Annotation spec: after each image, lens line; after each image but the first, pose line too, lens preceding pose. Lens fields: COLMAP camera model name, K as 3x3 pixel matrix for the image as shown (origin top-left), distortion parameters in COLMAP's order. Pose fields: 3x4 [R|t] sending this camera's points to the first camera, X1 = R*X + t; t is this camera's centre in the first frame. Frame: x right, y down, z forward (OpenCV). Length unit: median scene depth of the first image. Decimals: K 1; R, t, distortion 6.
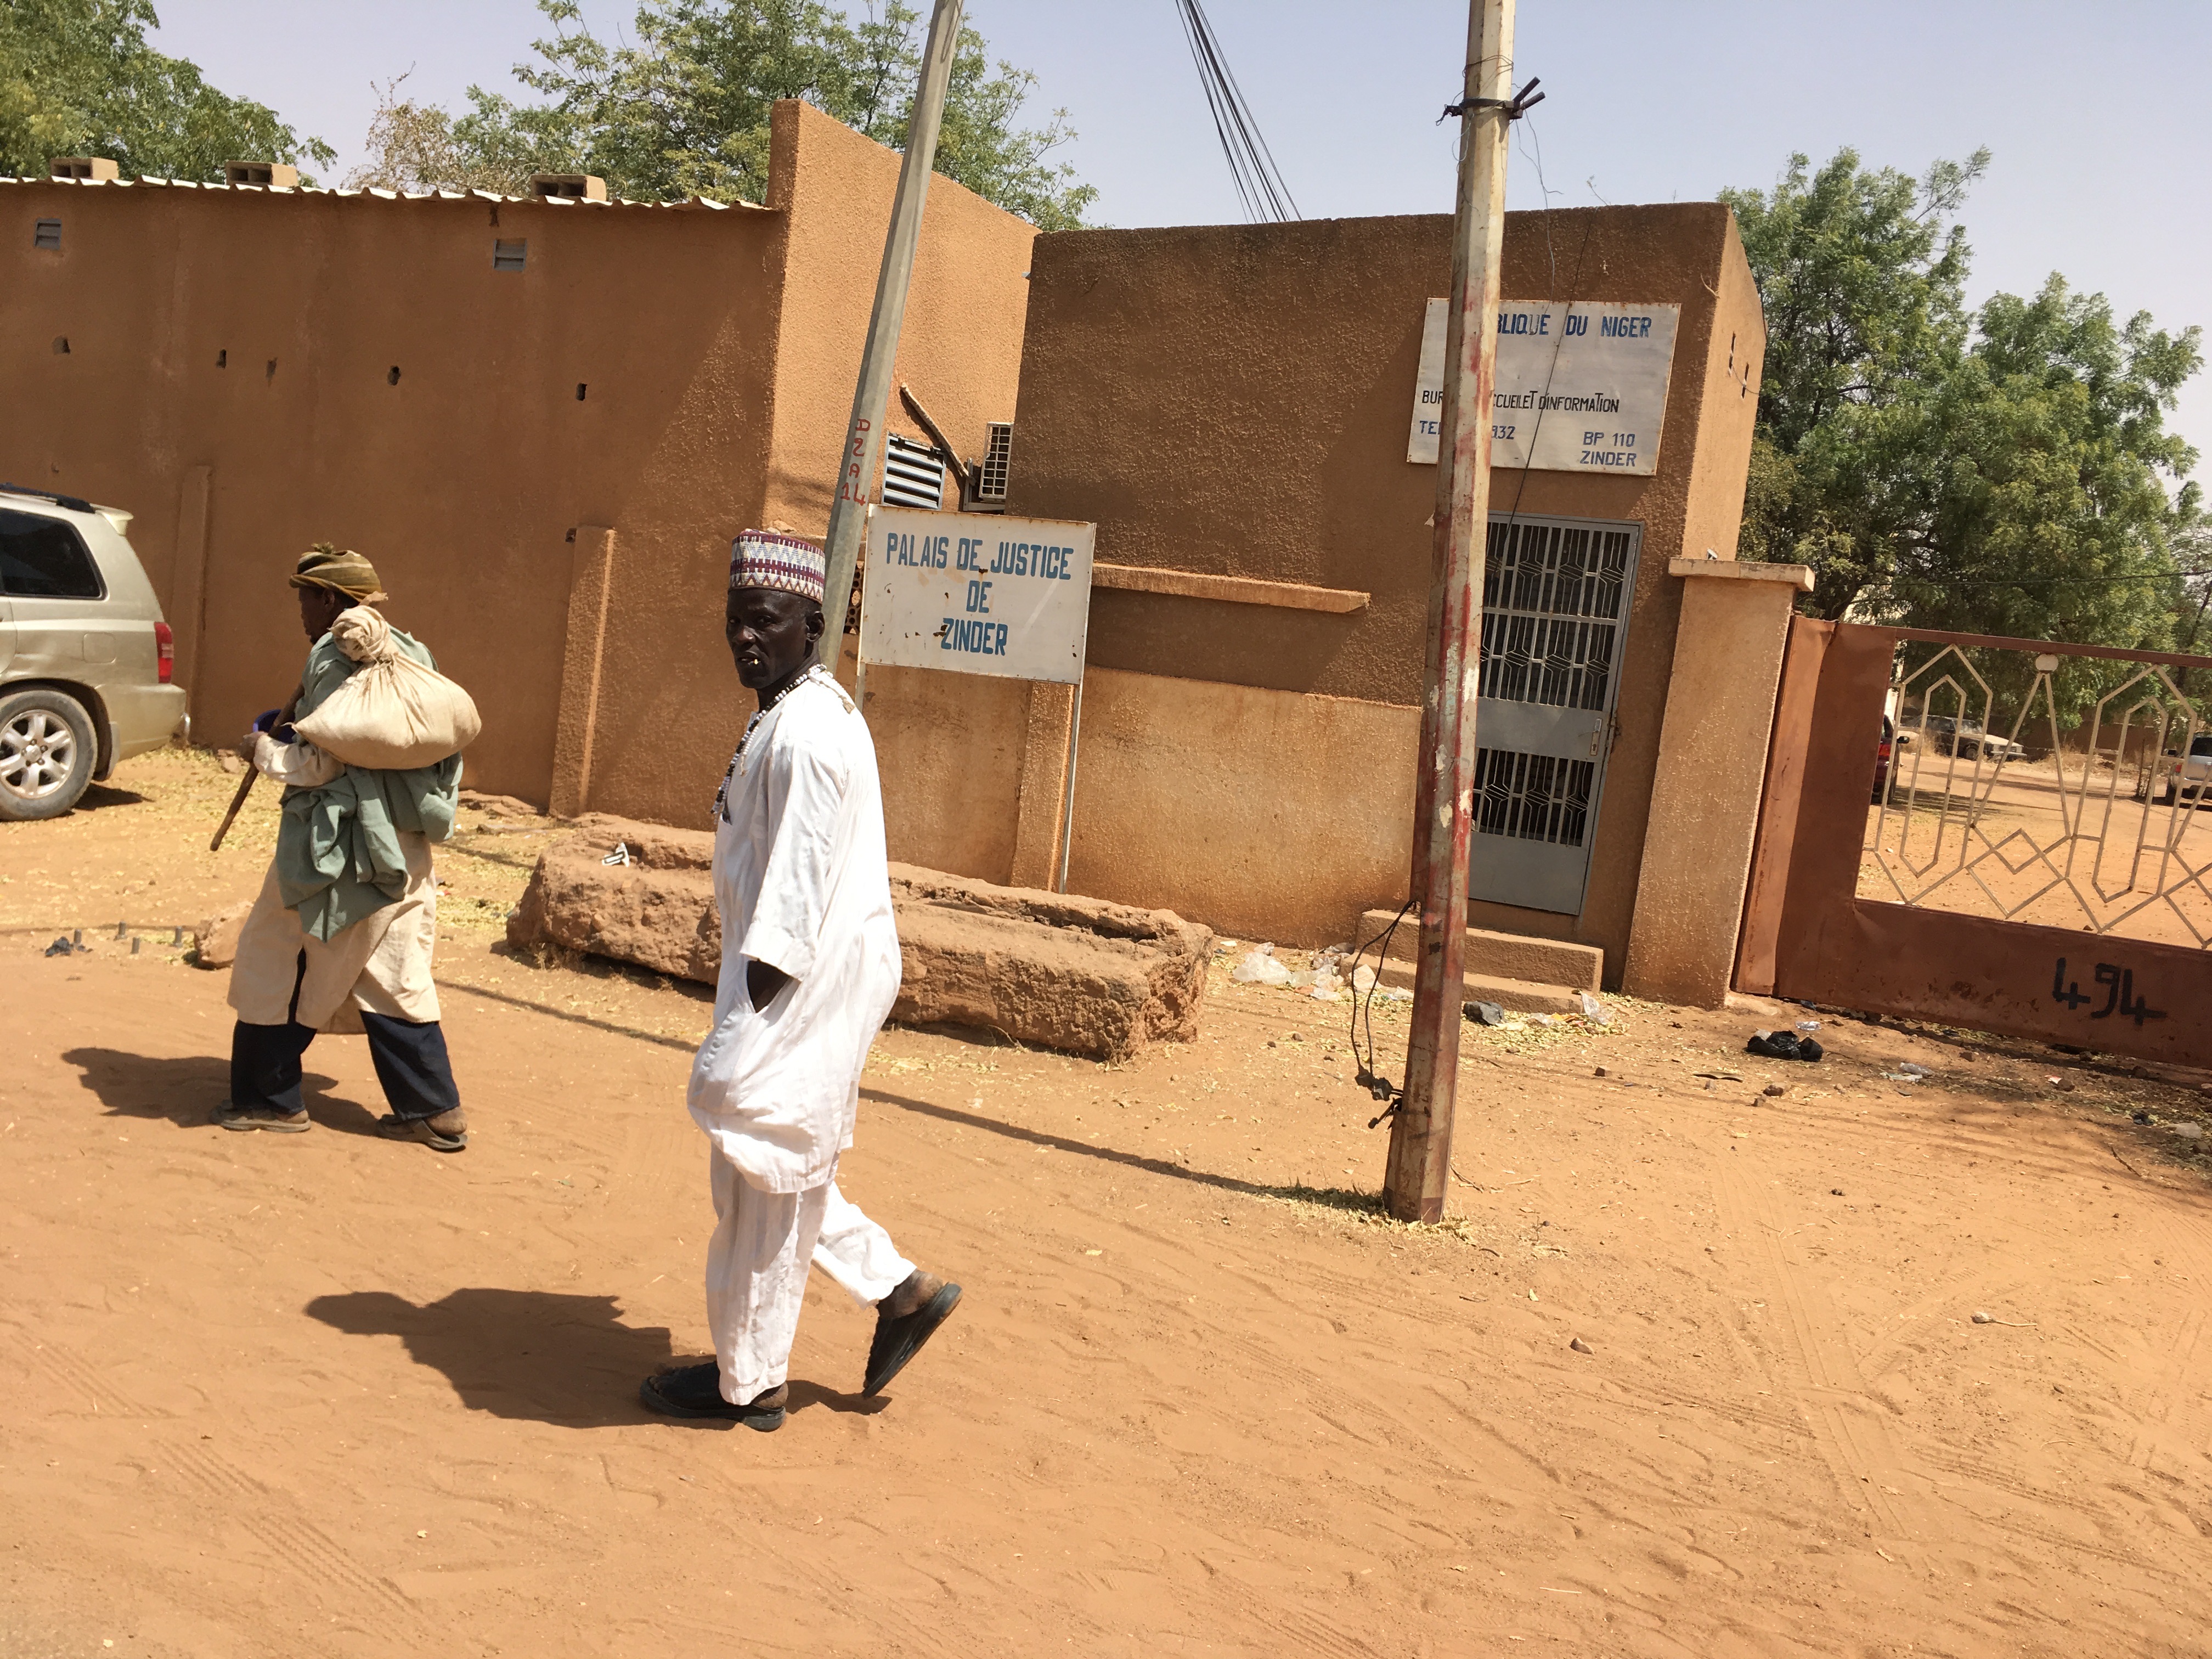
lens RADIAL K [[1853.1, 0, 1106.0], [0, 1853.1, 829.5], [0, 0, 1]] dist [0.030710, -0.006838]
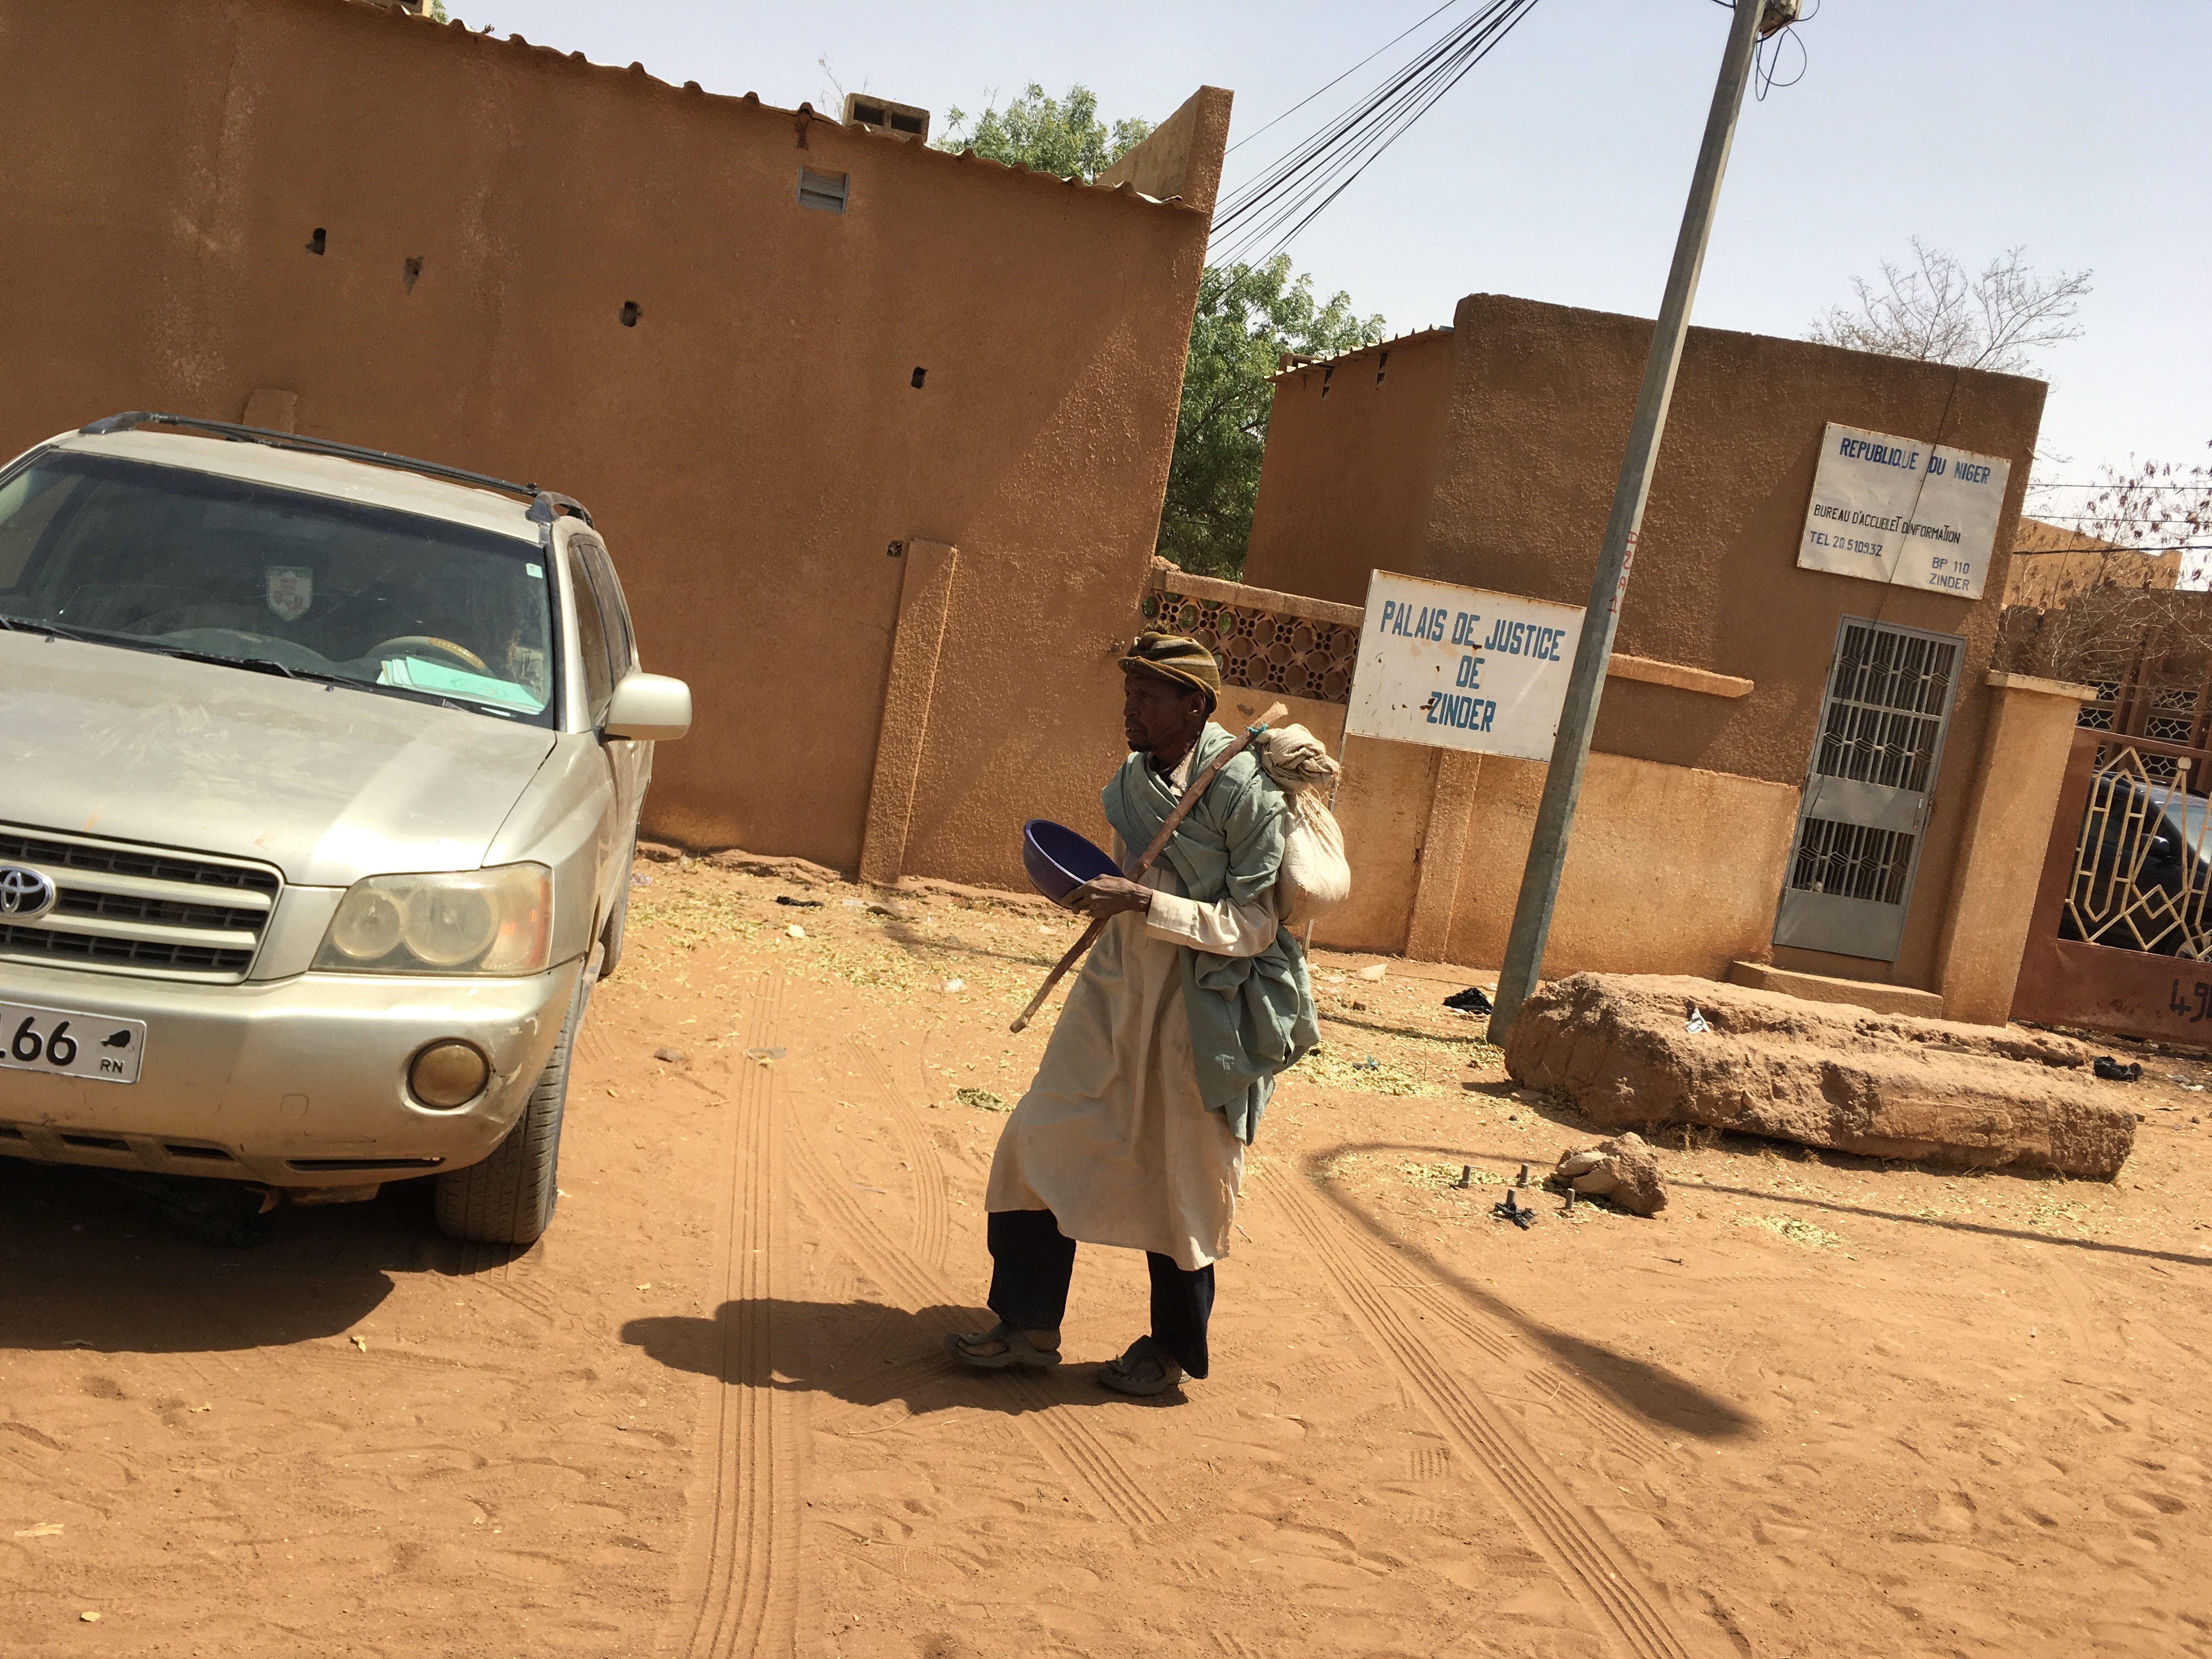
lens RADIAL K [[1886.9, 0, 1102.8], [0, 1886.9, 842.1], [0, 0, 1]] dist [0.052292, -0.050952]
pose [[0.821323, -0.032890, 0.569515, -0.822825], [-0.022199, 0.995738, 0.089520, -0.123316], [-0.570032, -0.086168, 0.817092, 0.282307]]
